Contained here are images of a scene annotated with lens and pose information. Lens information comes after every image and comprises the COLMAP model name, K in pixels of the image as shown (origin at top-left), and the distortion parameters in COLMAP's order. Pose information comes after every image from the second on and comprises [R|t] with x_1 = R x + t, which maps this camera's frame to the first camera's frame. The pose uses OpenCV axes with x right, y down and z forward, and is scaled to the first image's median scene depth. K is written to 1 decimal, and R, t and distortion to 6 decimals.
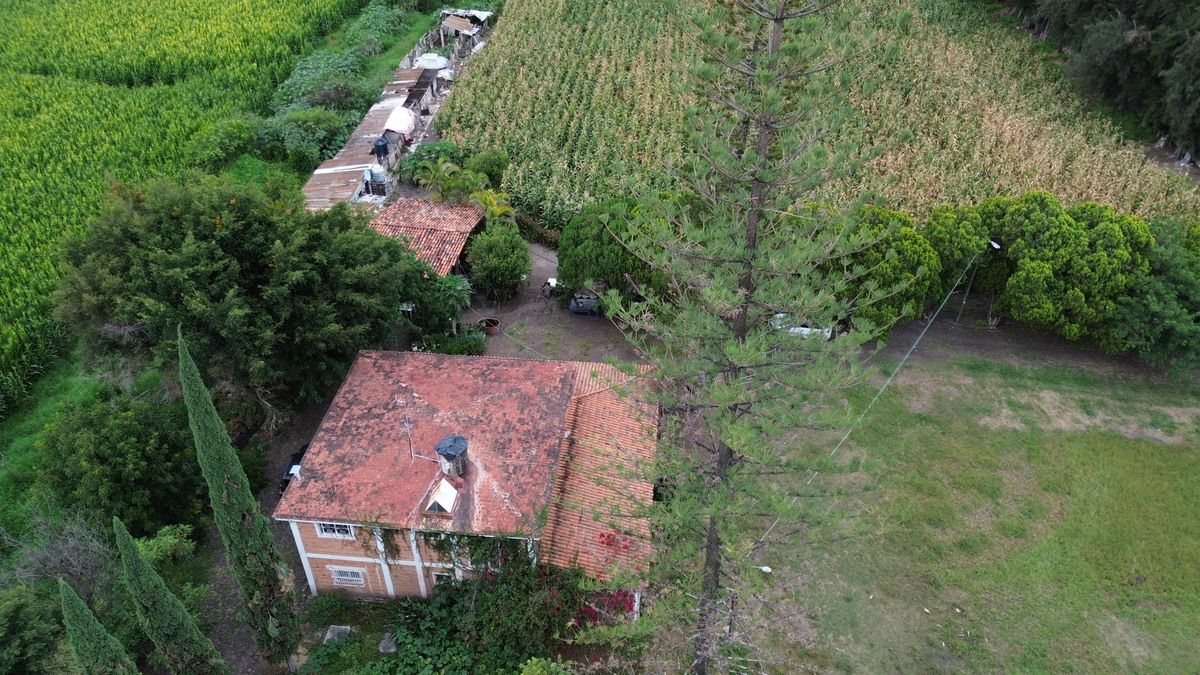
lens RADIAL K [[848.4, 0, 598.9], [0, 848.4, 336.3], [0, 0, 1]] dist [0.075395, -0.070122]
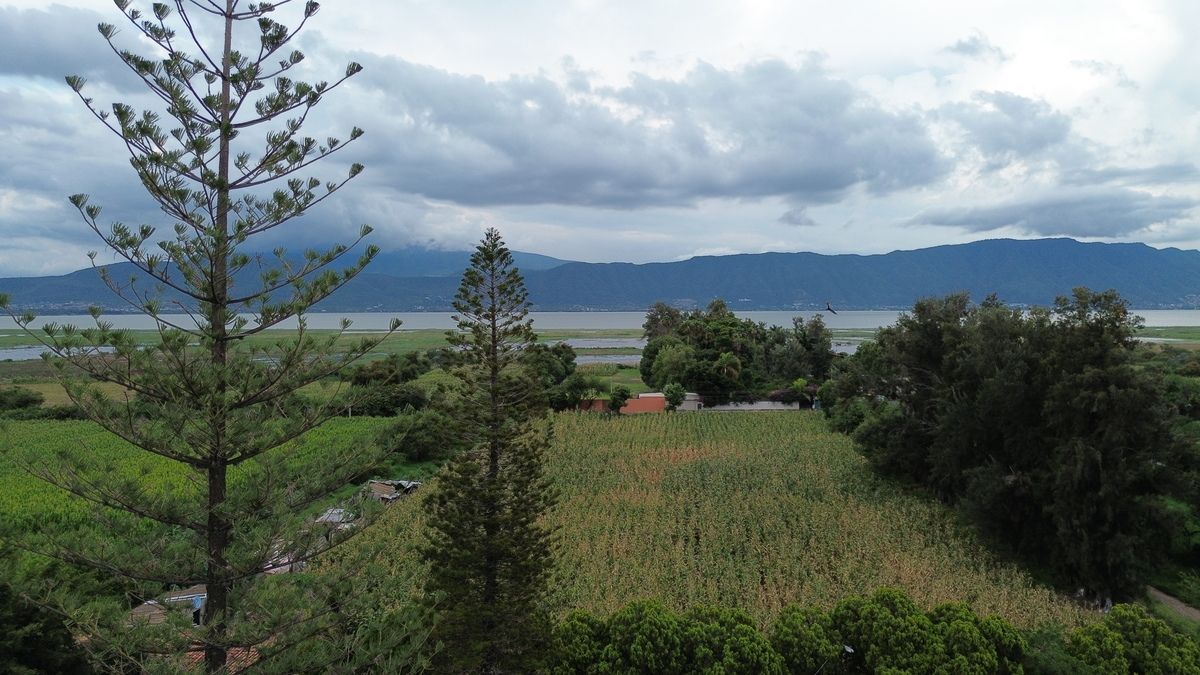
lens RADIAL K [[848.4, 0, 598.9], [0, 848.4, 336.3], [0, 0, 1]] dist [0.075395, -0.070122]
pose [[0.999818, 0.000981, -0.019059, 0.232059], [-0.011661, 0.821982, -0.569395, 0.128236], [0.015107, 0.569513, 0.821843, 0.119405]]
